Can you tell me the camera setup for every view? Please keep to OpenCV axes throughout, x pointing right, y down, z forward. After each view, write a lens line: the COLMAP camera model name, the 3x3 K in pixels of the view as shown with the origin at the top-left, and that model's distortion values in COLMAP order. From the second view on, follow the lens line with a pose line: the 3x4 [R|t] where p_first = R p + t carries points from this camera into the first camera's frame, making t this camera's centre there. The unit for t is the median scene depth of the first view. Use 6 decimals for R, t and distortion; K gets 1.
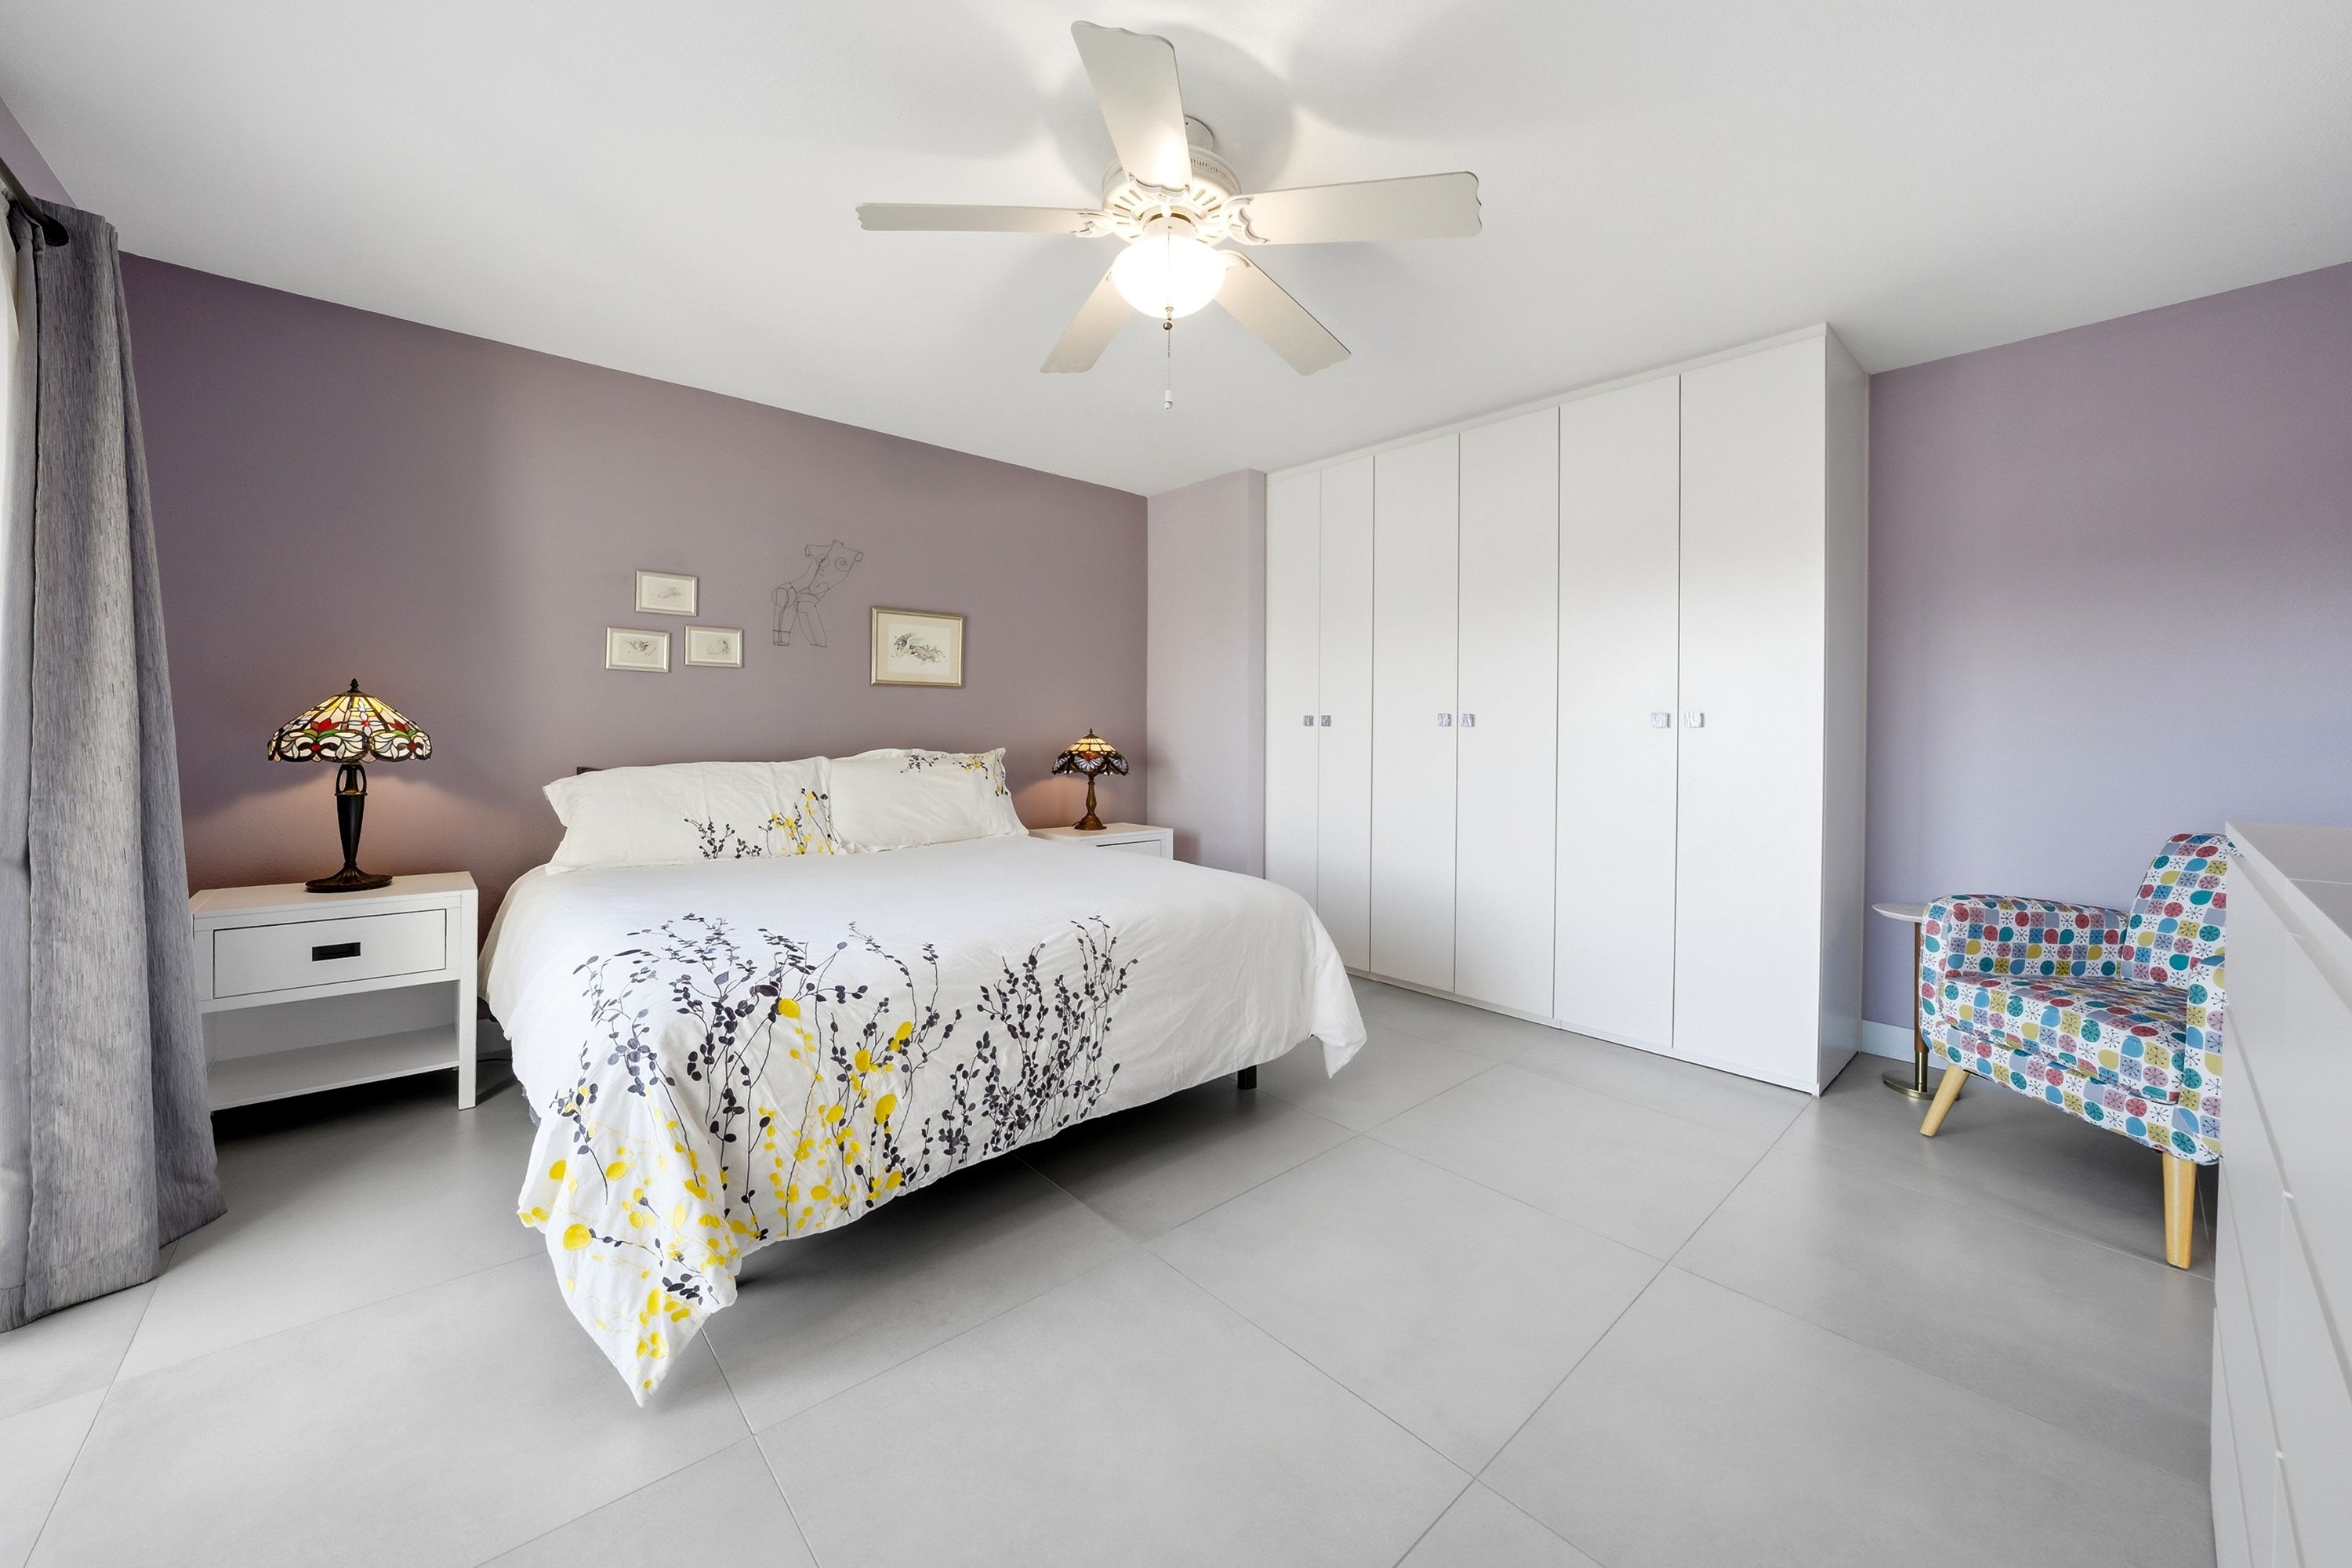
lens RADIAL K [[851.1, 0, 1176.5], [0, 851.1, 729.2], [0, 0, 1]] dist [-0.019154, -0.000007]
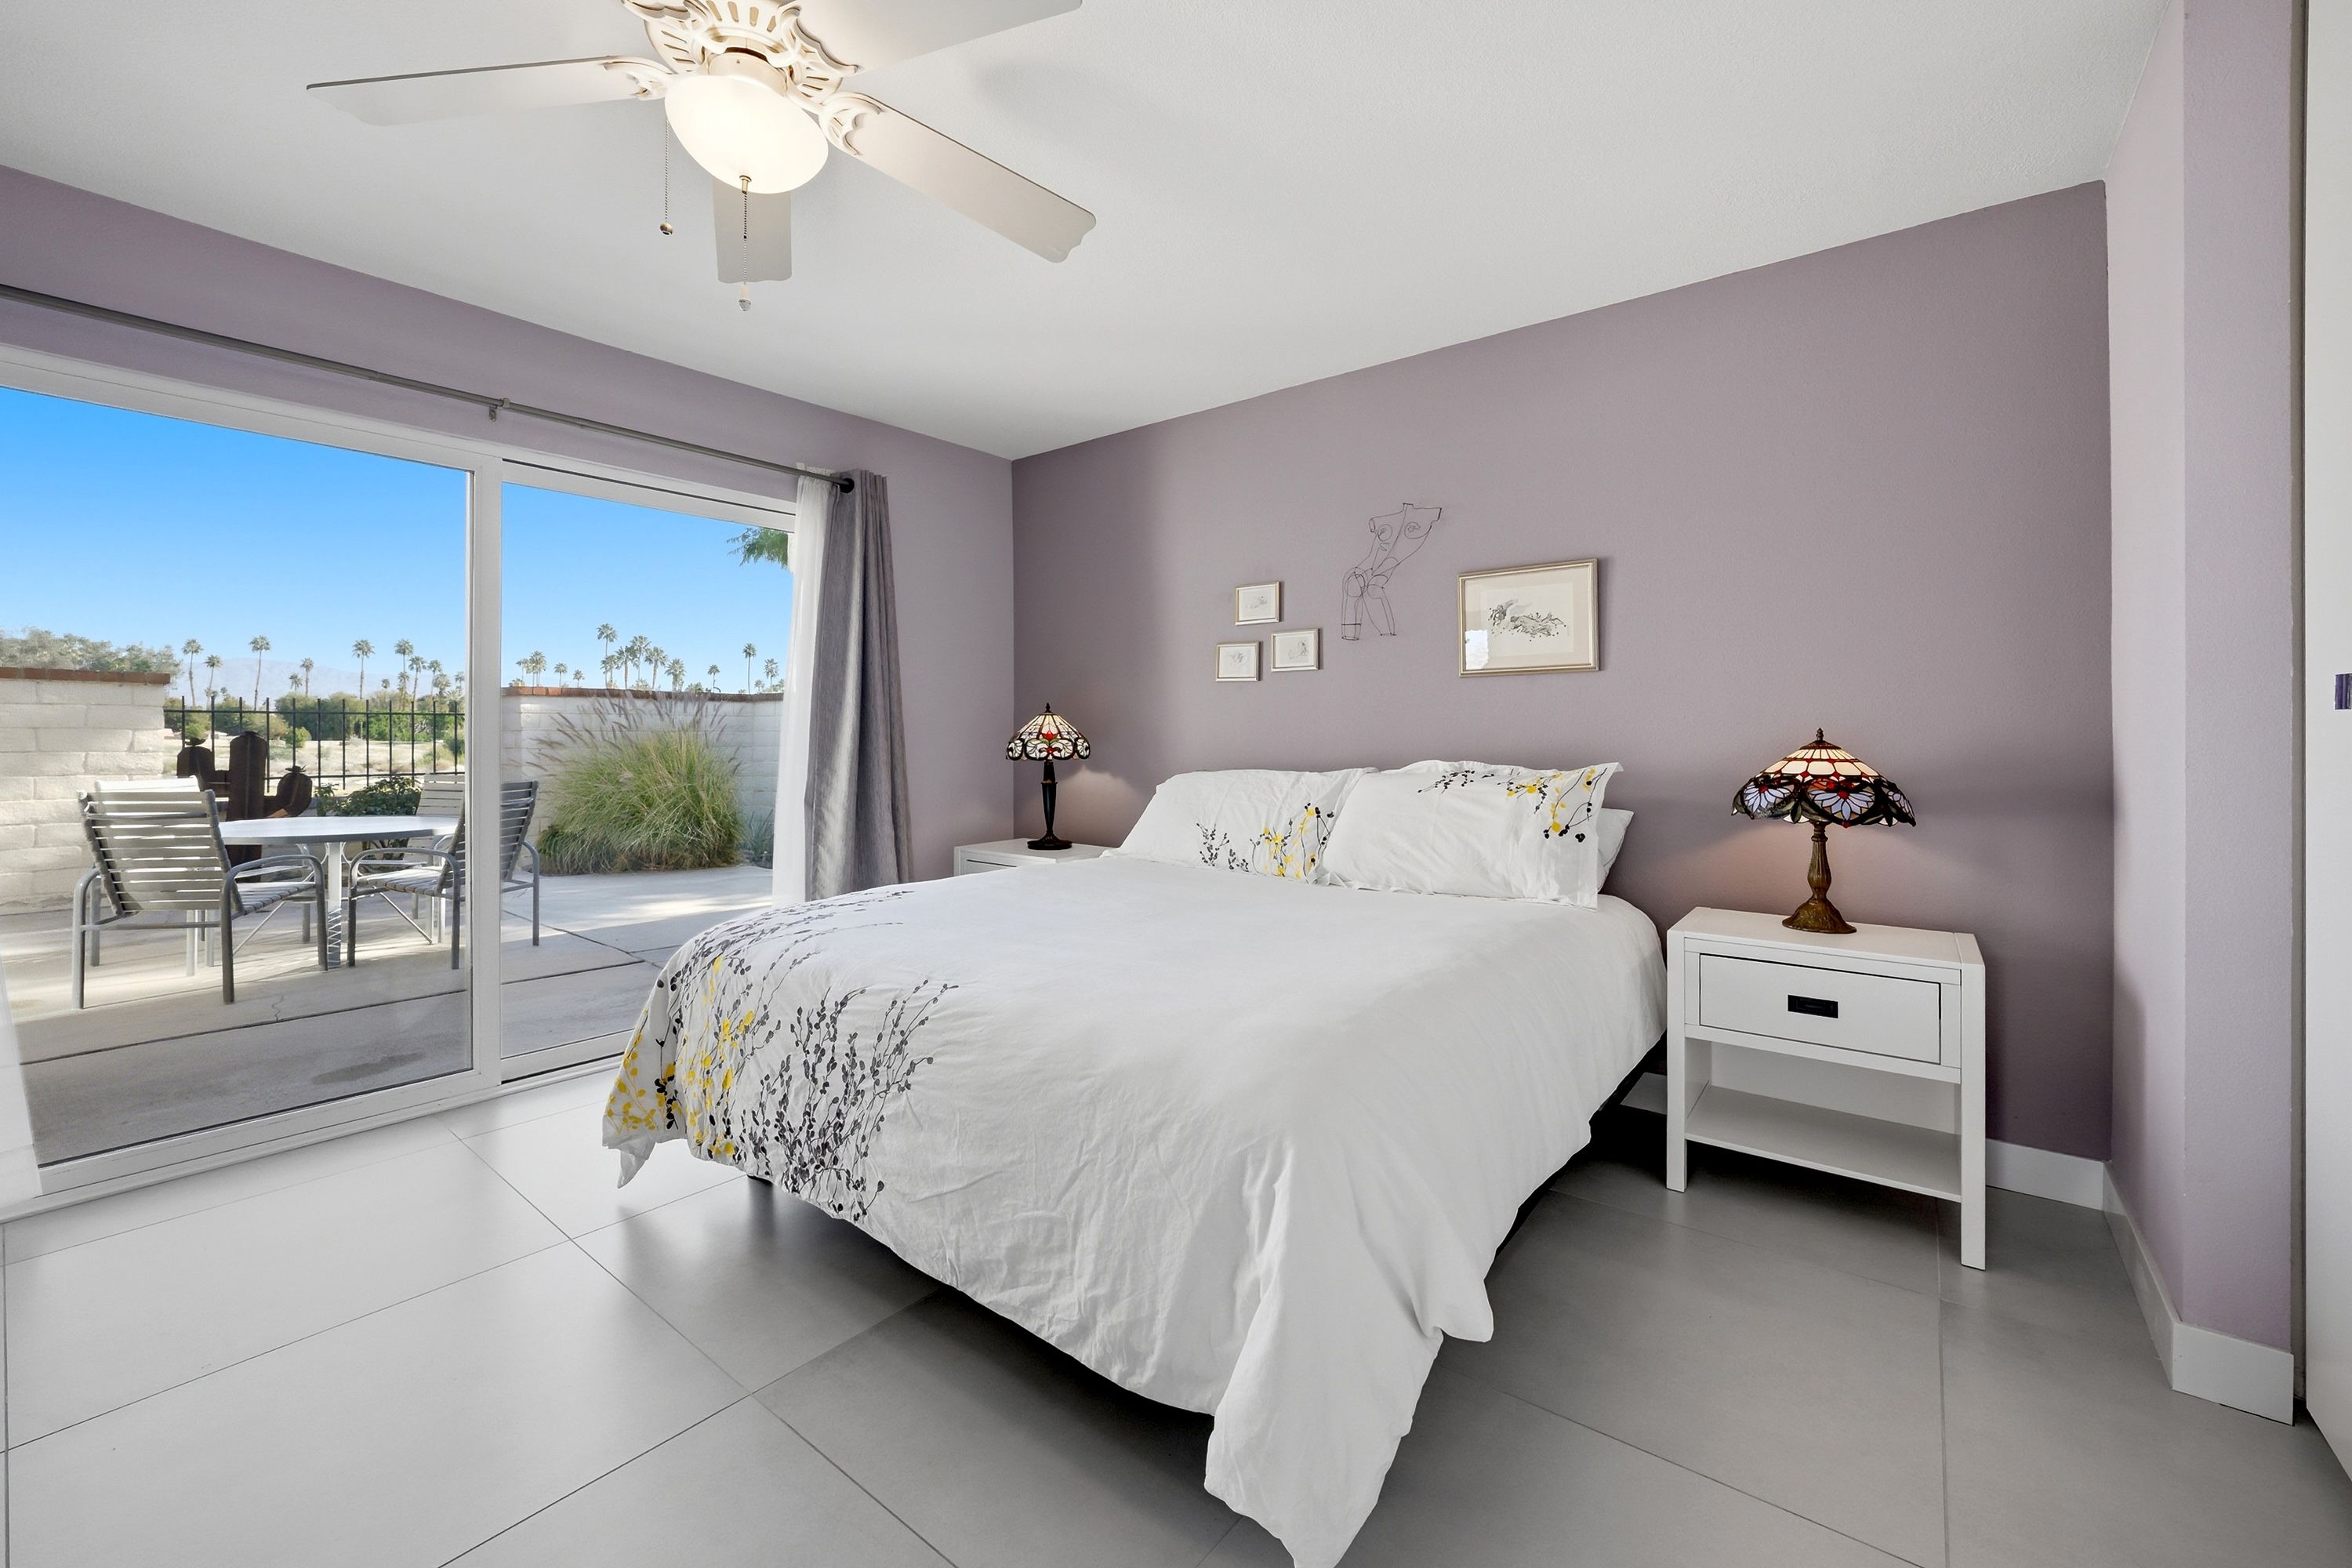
lens RADIAL K [[939.4, 0, 1172.6], [0, 939.4, 738.7], [0, 0, 1]] dist [-0.022923, 0.000022]
pose [[0.190074, -0.005959, -0.981752, 0.667045], [0.004080, 0.999978, -0.005280, 0.011120], [0.981761, -0.003002, 0.190094, 0.935977]]
